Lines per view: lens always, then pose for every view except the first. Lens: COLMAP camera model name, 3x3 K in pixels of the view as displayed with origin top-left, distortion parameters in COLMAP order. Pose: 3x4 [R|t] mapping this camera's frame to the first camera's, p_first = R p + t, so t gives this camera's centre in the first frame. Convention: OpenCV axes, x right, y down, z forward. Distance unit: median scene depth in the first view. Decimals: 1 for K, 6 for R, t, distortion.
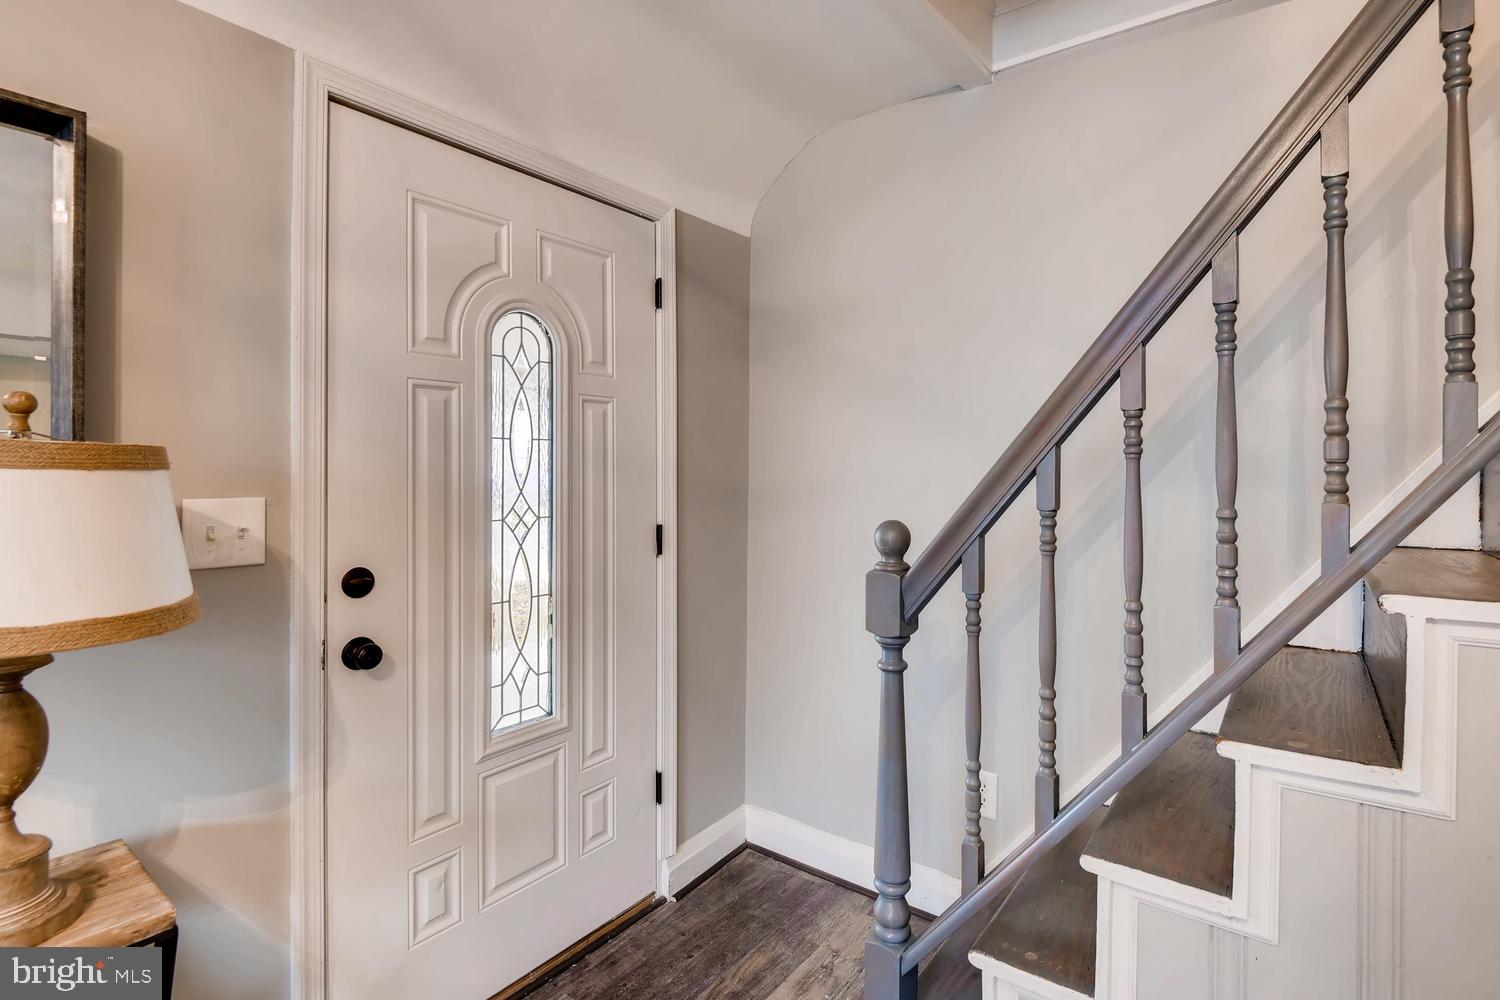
lens RADIAL K [[746.3, 0, 780.5], [0, 746.3, 473.8], [0, 0, 1]] dist [-0.001910, -0.000301]
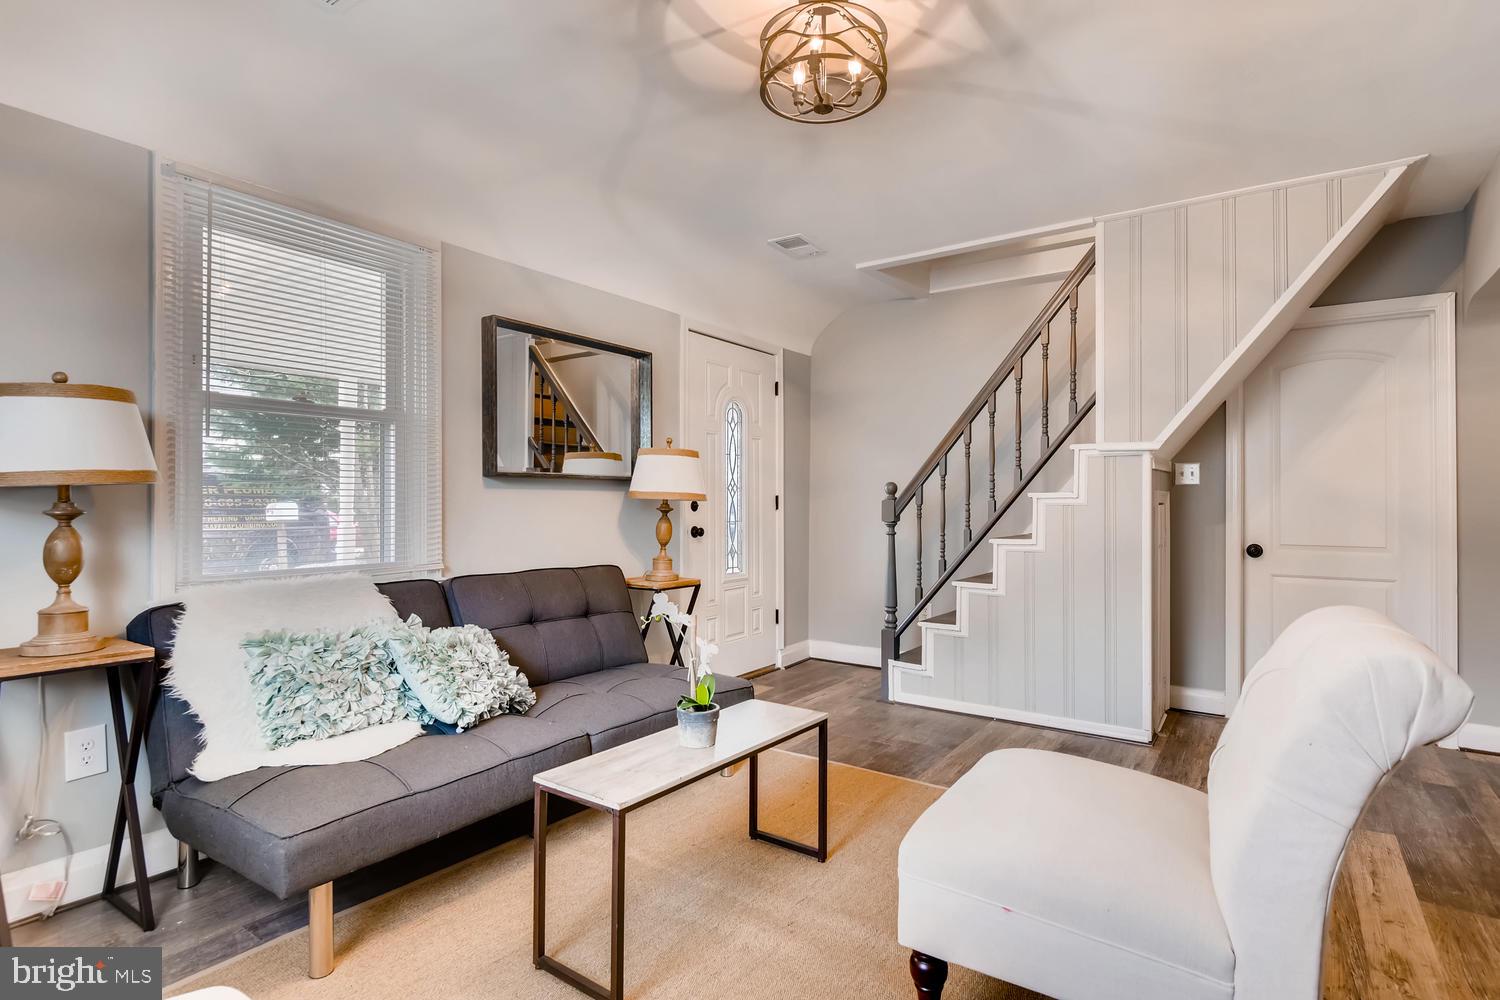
lens RADIAL K [[746.3, 0, 747.0], [0, 746.3, 497.8], [0, 0, 1]] dist [-0.001910, -0.000301]
pose [[0.999968, 0.002052, 0.007766, -0.395871], [-0.001968, 0.999939, -0.010823, 0.145603], [-0.007787, 0.010807, 0.999911, -1.728956]]
